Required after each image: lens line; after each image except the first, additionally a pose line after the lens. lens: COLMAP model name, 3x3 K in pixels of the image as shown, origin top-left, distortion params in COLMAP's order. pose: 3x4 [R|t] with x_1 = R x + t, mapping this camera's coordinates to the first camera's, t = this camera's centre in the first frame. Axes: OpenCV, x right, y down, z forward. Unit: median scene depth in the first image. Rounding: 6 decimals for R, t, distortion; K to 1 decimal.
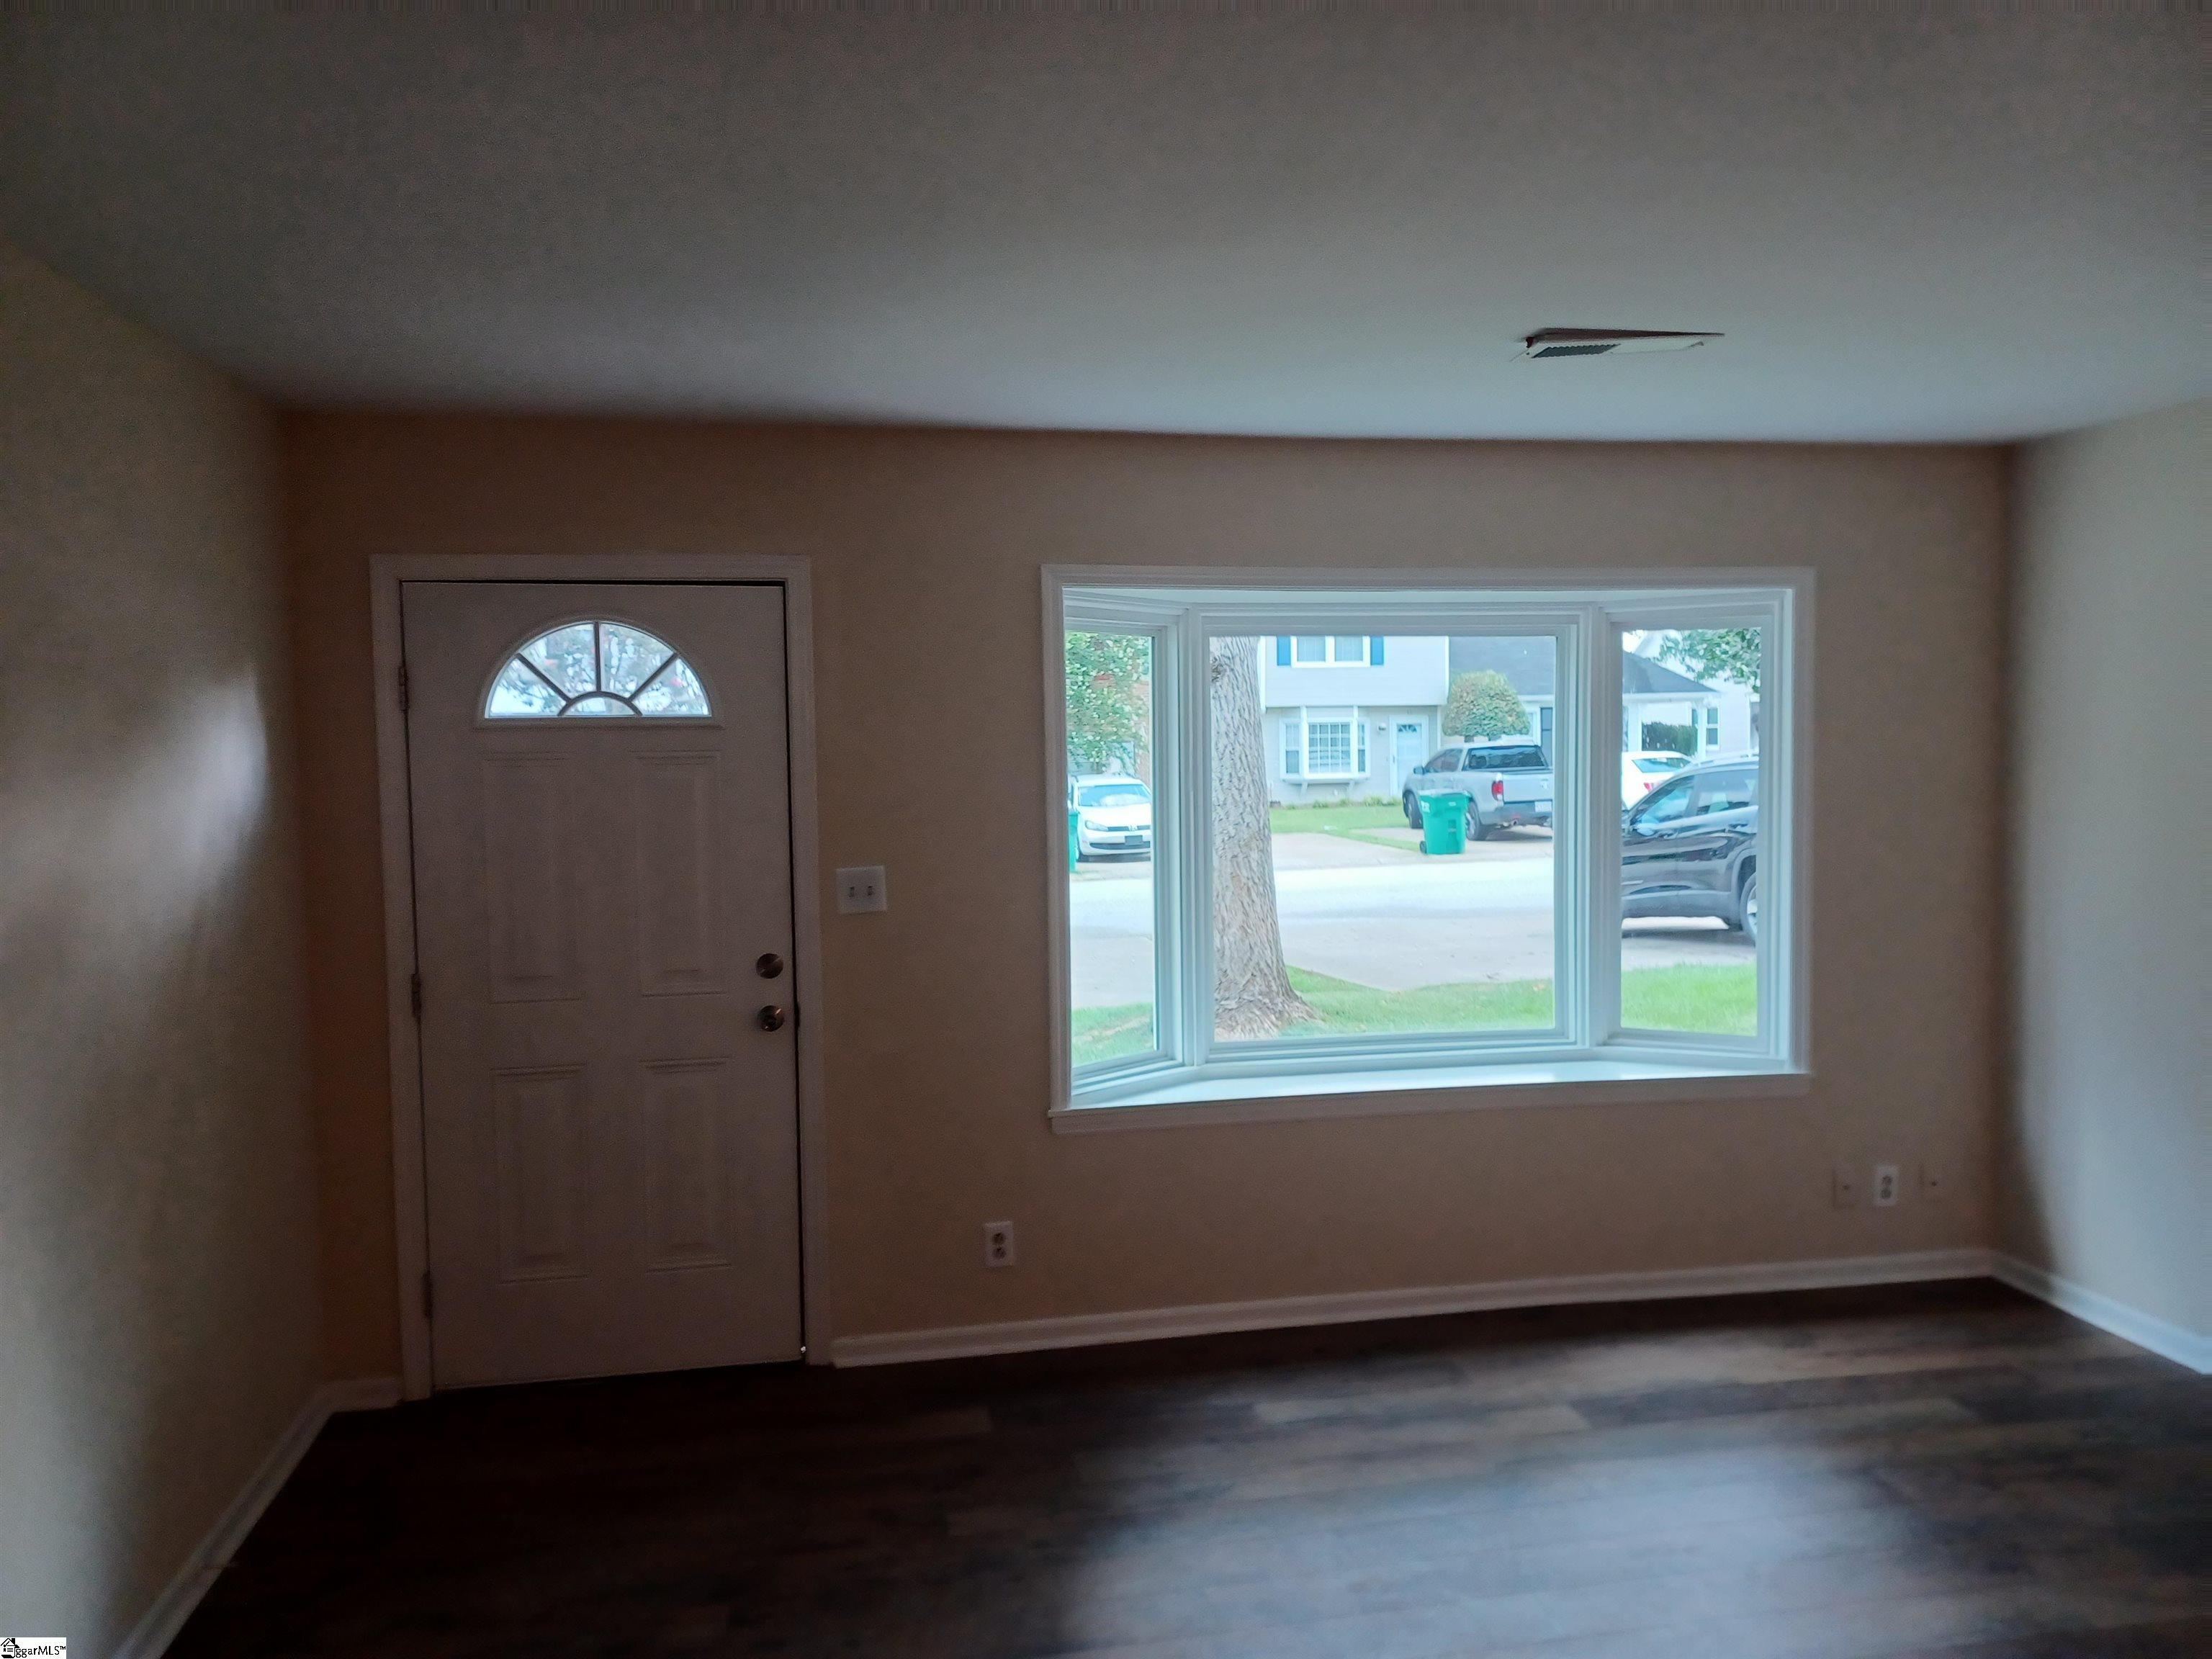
lens RADIAL K [[1616.4, 0, 1094.1], [0, 1616.4, 830.7], [0, 0, 1]] dist [0.070525, -0.076363]
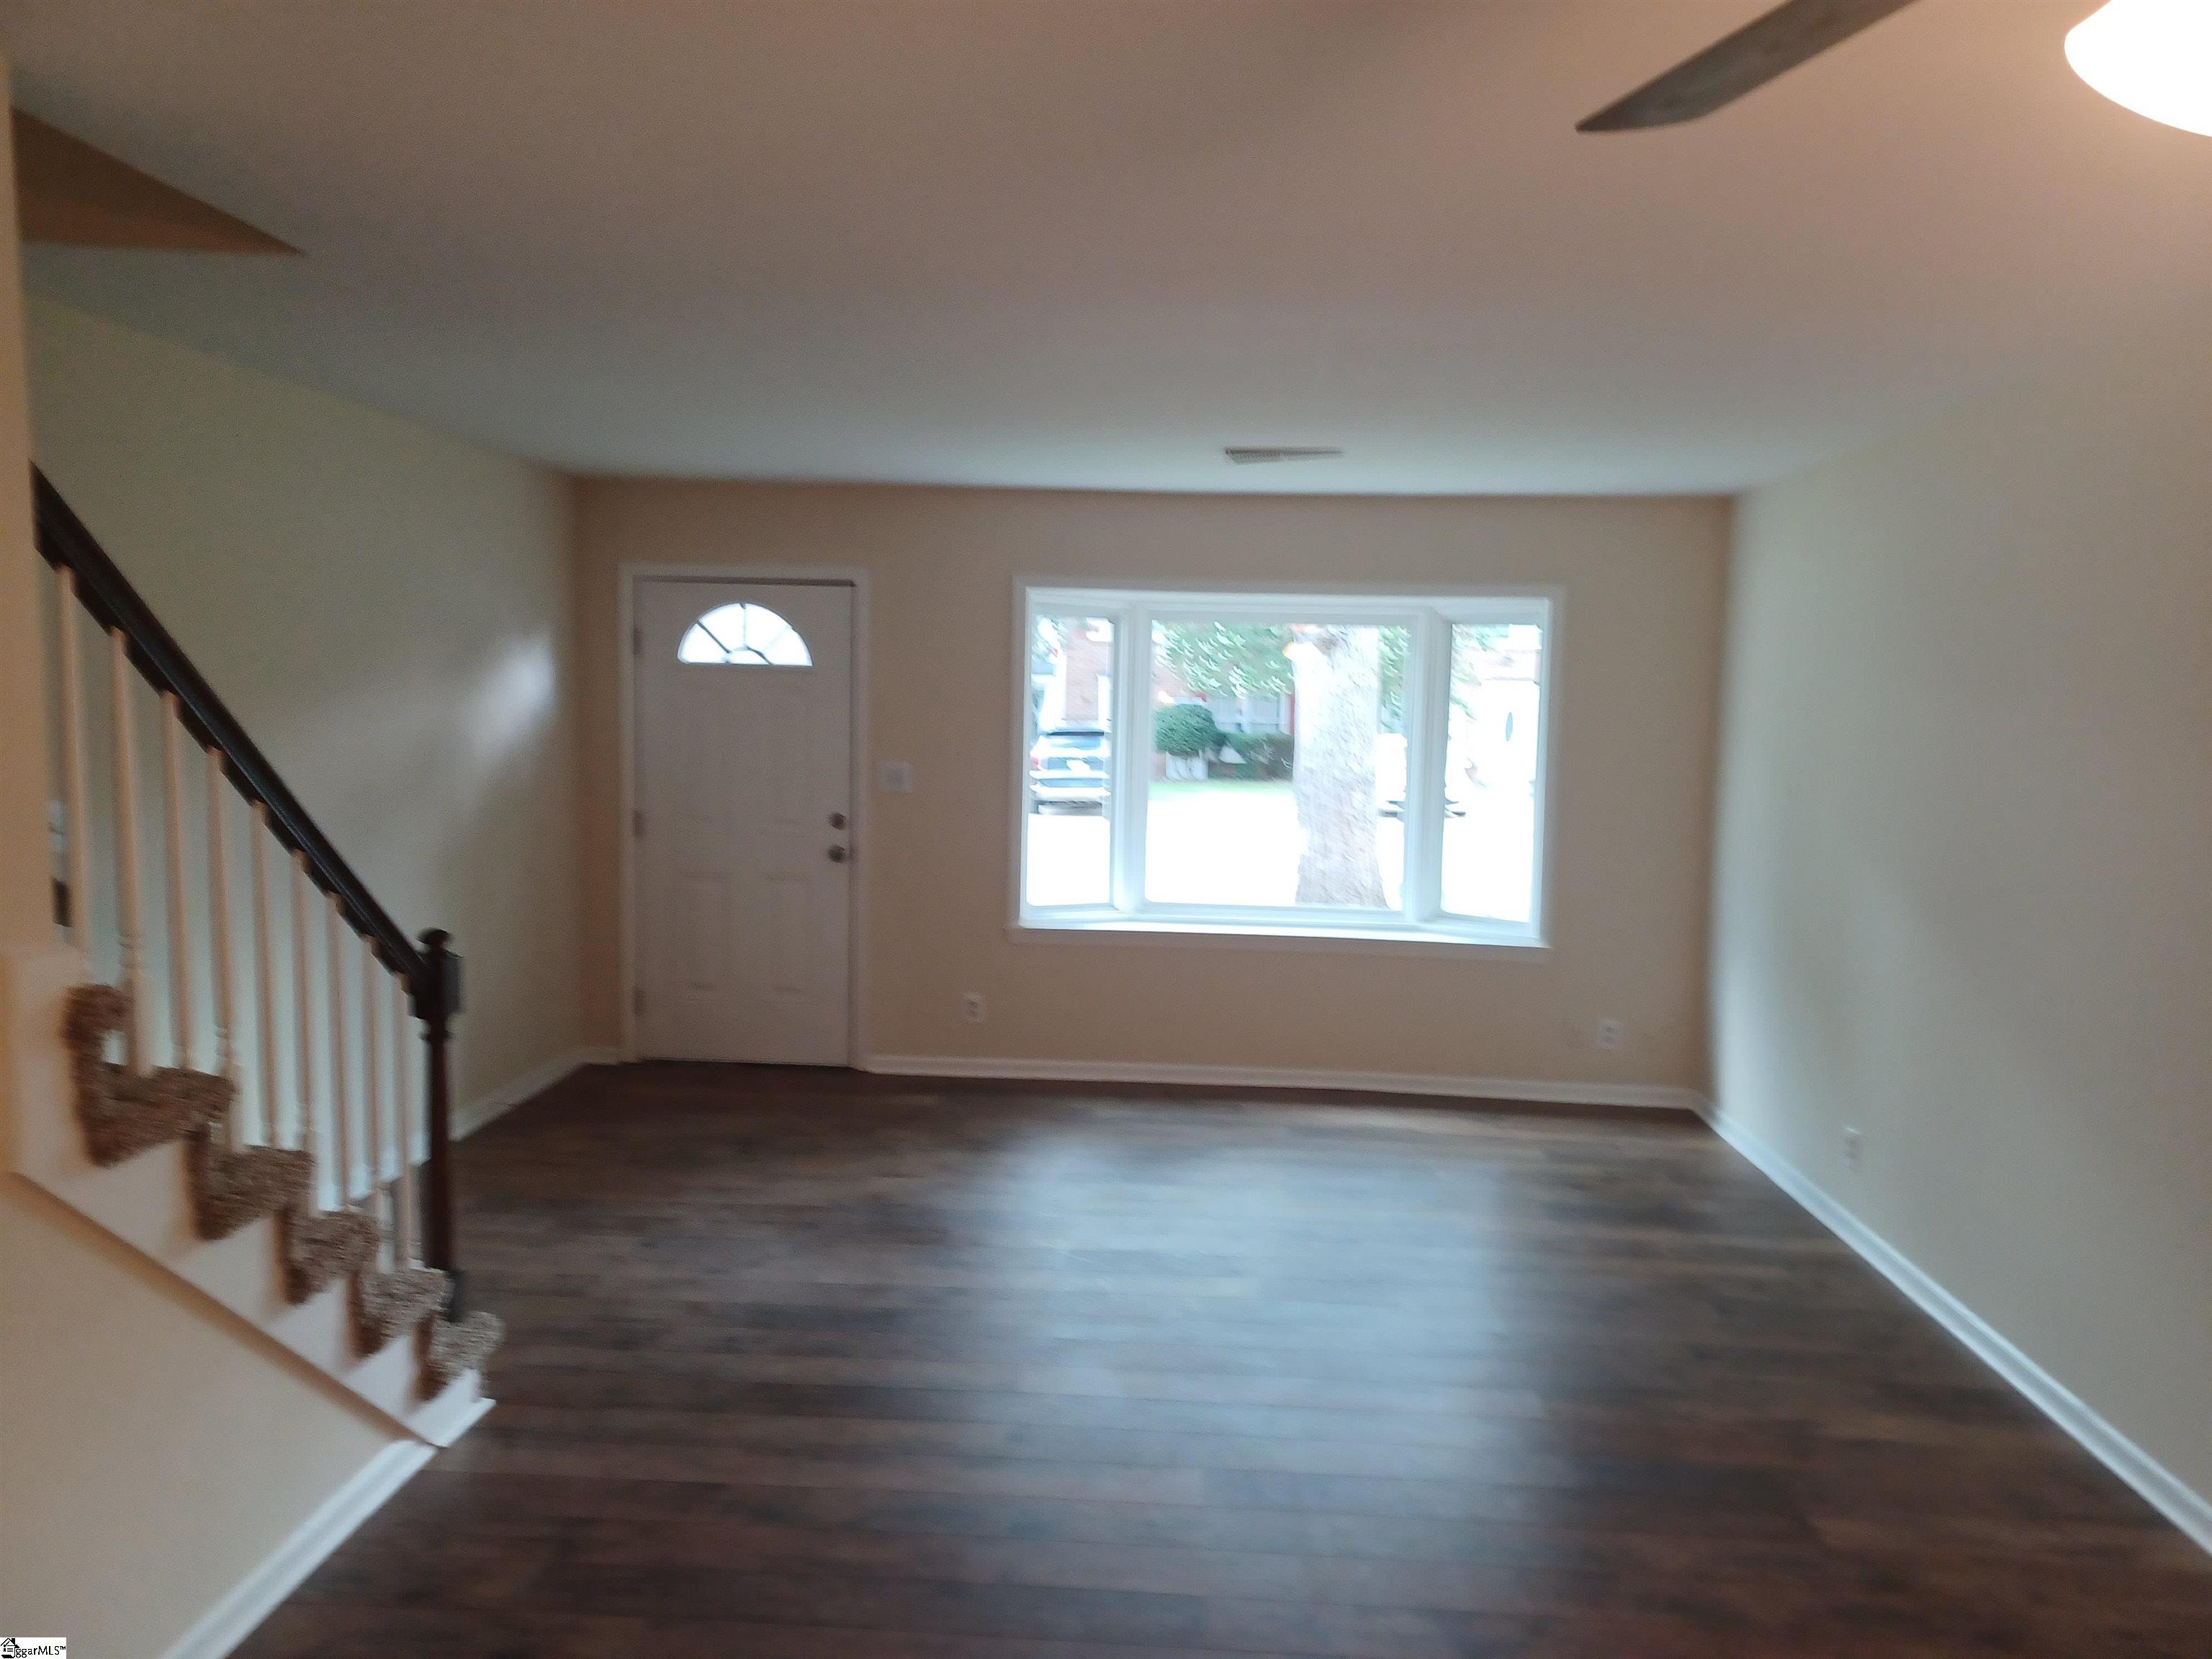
lens RADIAL K [[1616.4, 0, 1096.8], [0, 1616.4, 846.4], [0, 0, 1]] dist [0.070525, -0.076363]
pose [[0.966658, 0.062130, -0.248421, 0.448836], [-0.053806, 0.997743, 0.040163, 0.029816], [0.250356, -0.025457, 0.967819, -0.494211]]
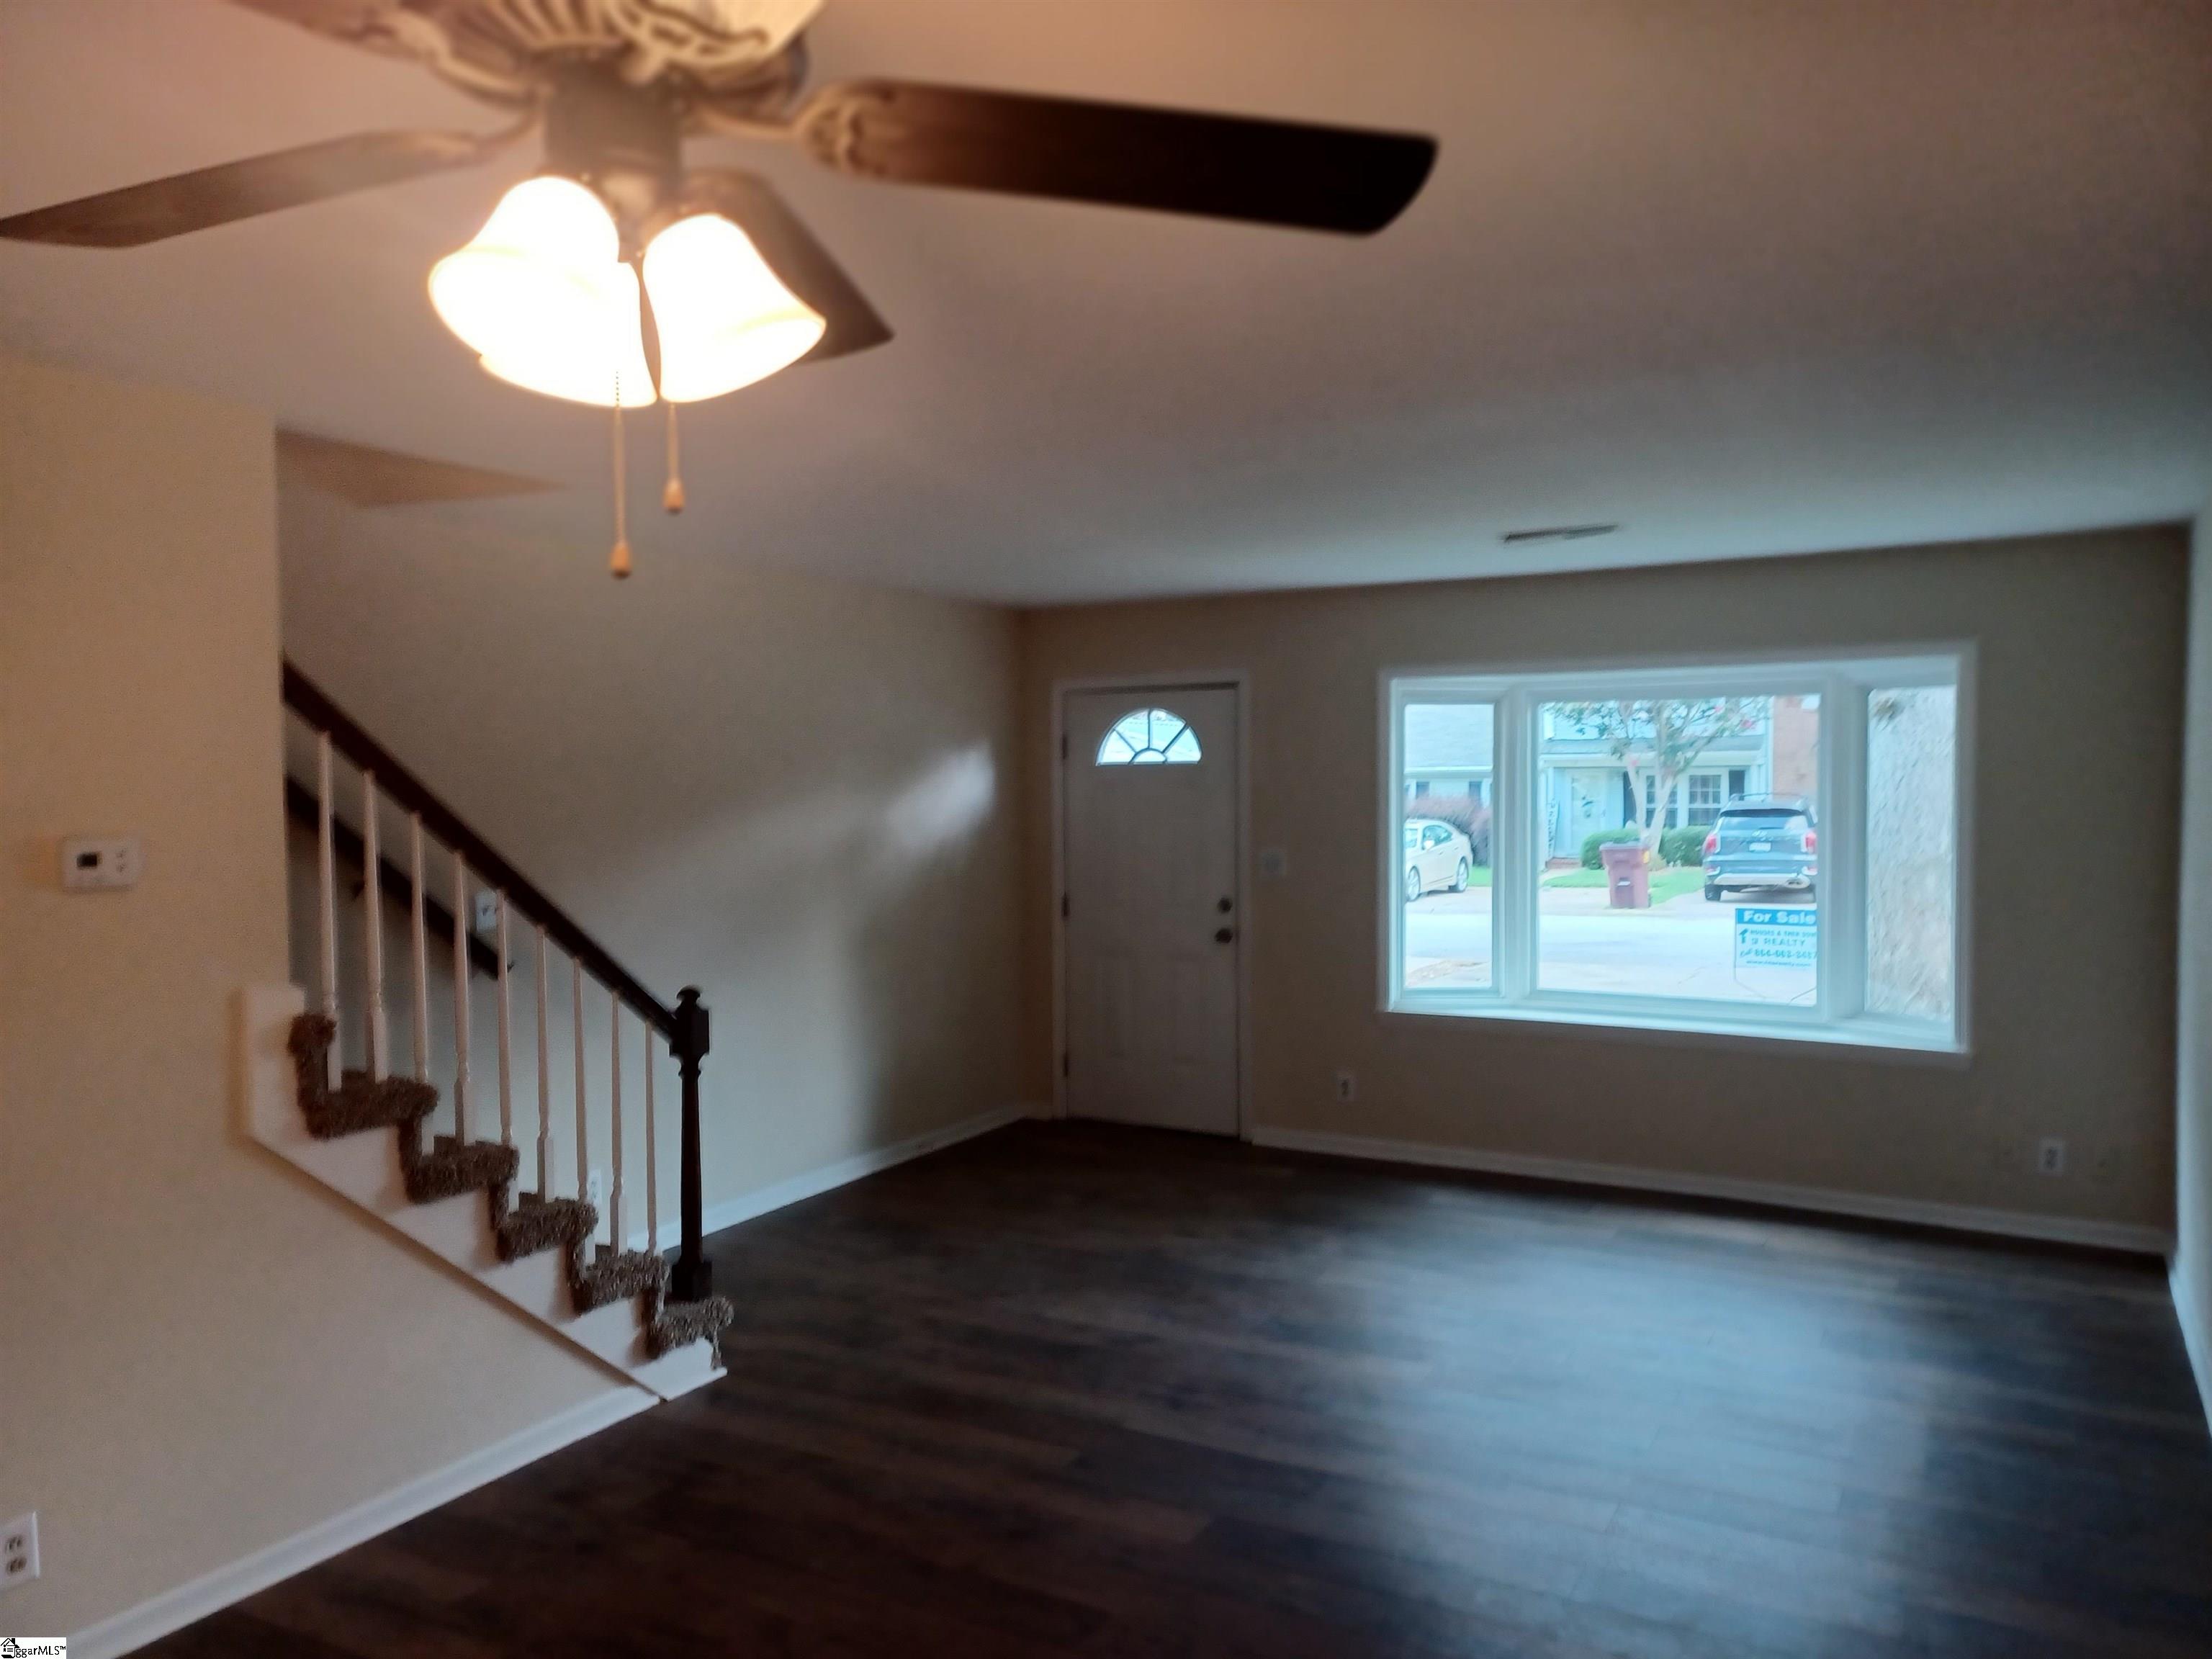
lens RADIAL K [[1616.4, 0, 1098.1], [0, 1616.4, 849.0], [0, 0, 1]] dist [0.070525, -0.076363]
pose [[0.753606, 0.037115, -0.656278, 0.829623], [-0.039915, 0.999146, 0.010671, 0.010051], [0.656113, 0.018154, 0.754444, -0.395927]]
